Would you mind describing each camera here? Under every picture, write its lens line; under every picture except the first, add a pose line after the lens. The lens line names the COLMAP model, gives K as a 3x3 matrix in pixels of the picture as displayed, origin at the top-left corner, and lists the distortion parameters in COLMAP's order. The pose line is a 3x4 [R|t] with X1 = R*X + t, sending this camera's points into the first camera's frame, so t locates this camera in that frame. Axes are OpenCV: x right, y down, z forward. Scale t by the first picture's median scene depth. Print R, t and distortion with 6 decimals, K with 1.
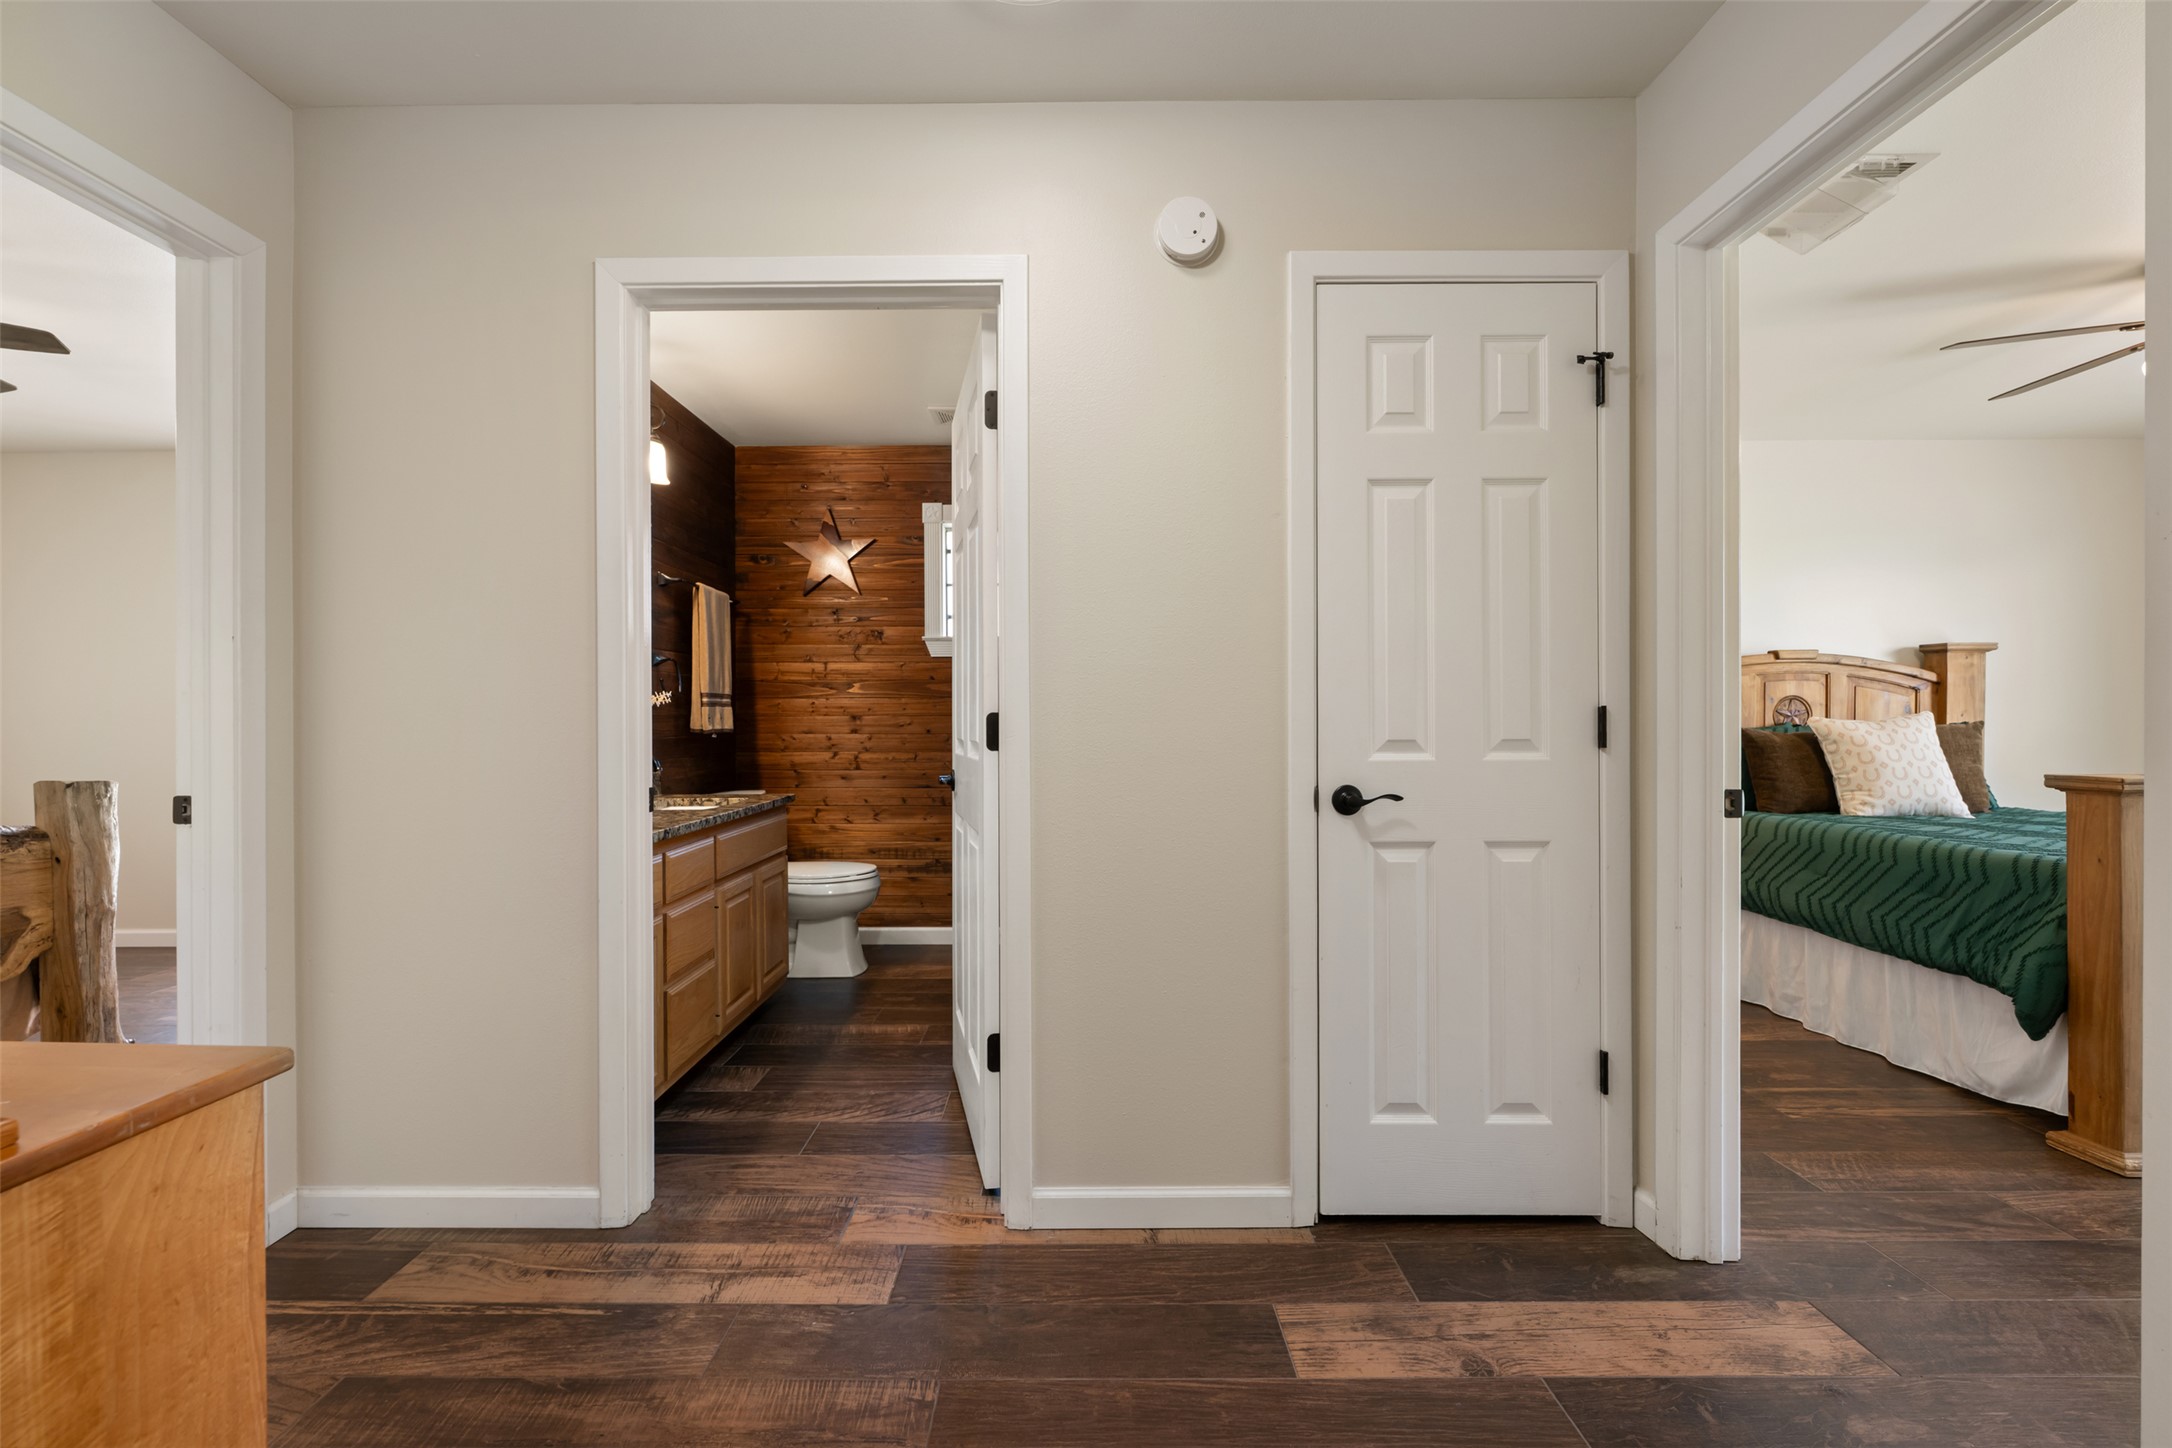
lens RADIAL K [[925.5, 0, 1082.0], [0, 925.5, 722.0], [0, 0, 1]] dist [0.000657, -0.000094]
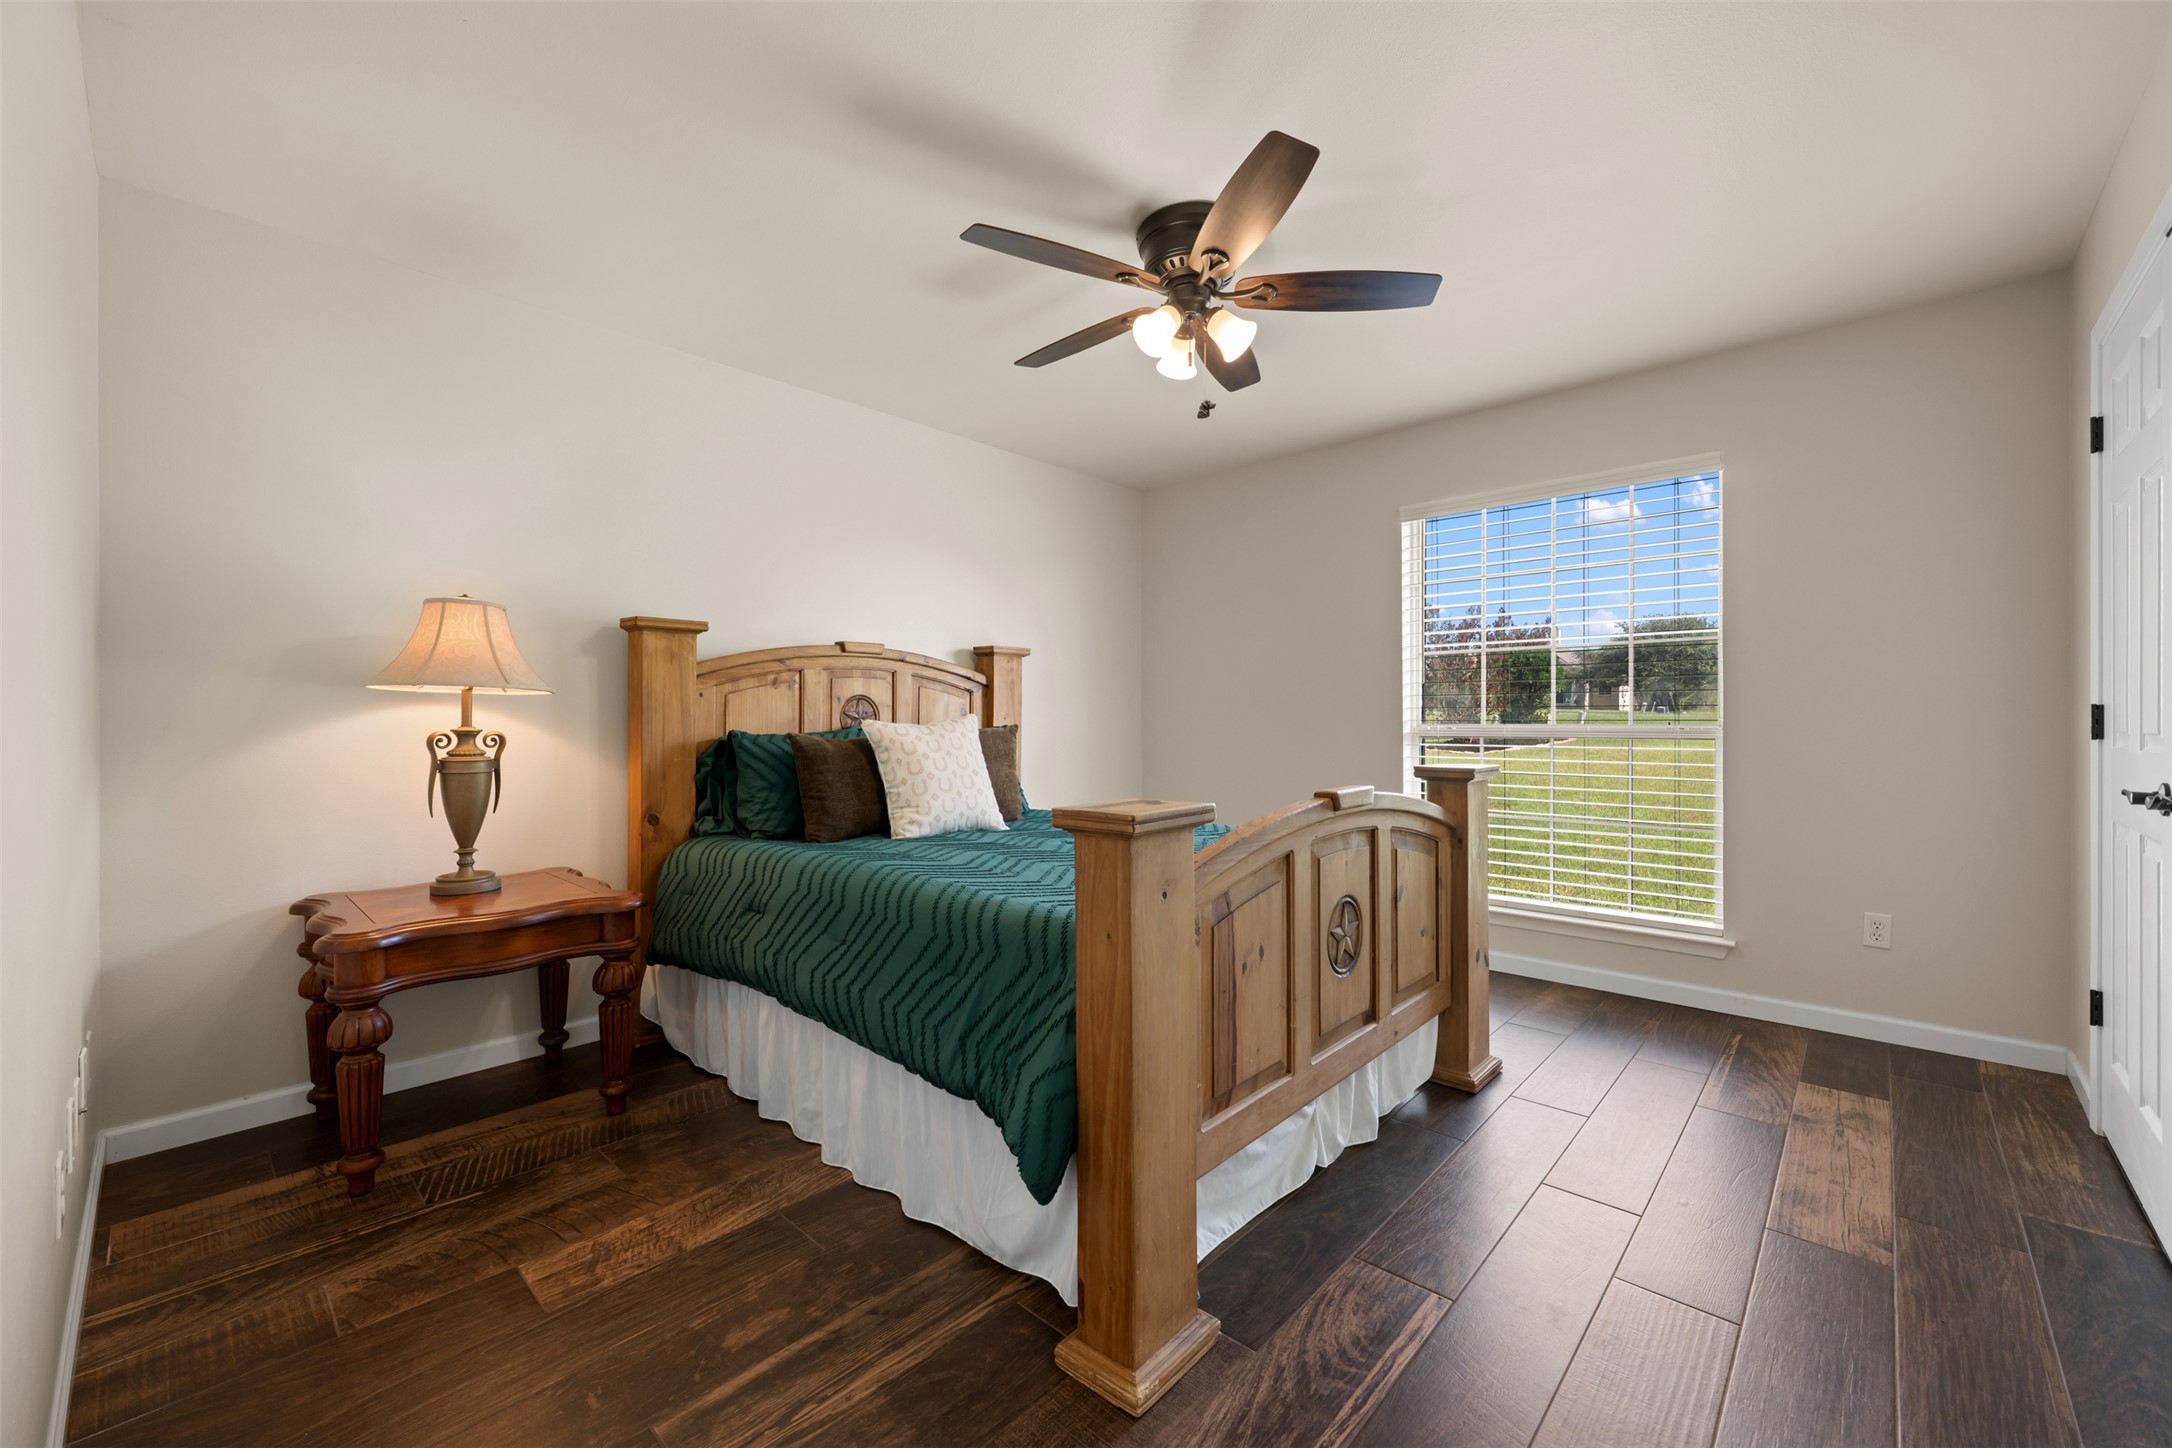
lens RADIAL K [[863.2, 0, 1083.9], [0, 863.2, 736.0], [0, 0, 1]] dist [-0.001404, 0.000195]
pose [[0.678679, -0.012026, 0.734337, 0.359900], [0.001491, 0.999886, 0.014997, -0.002292], [-0.734434, -0.009083, 0.678620, 0.337805]]
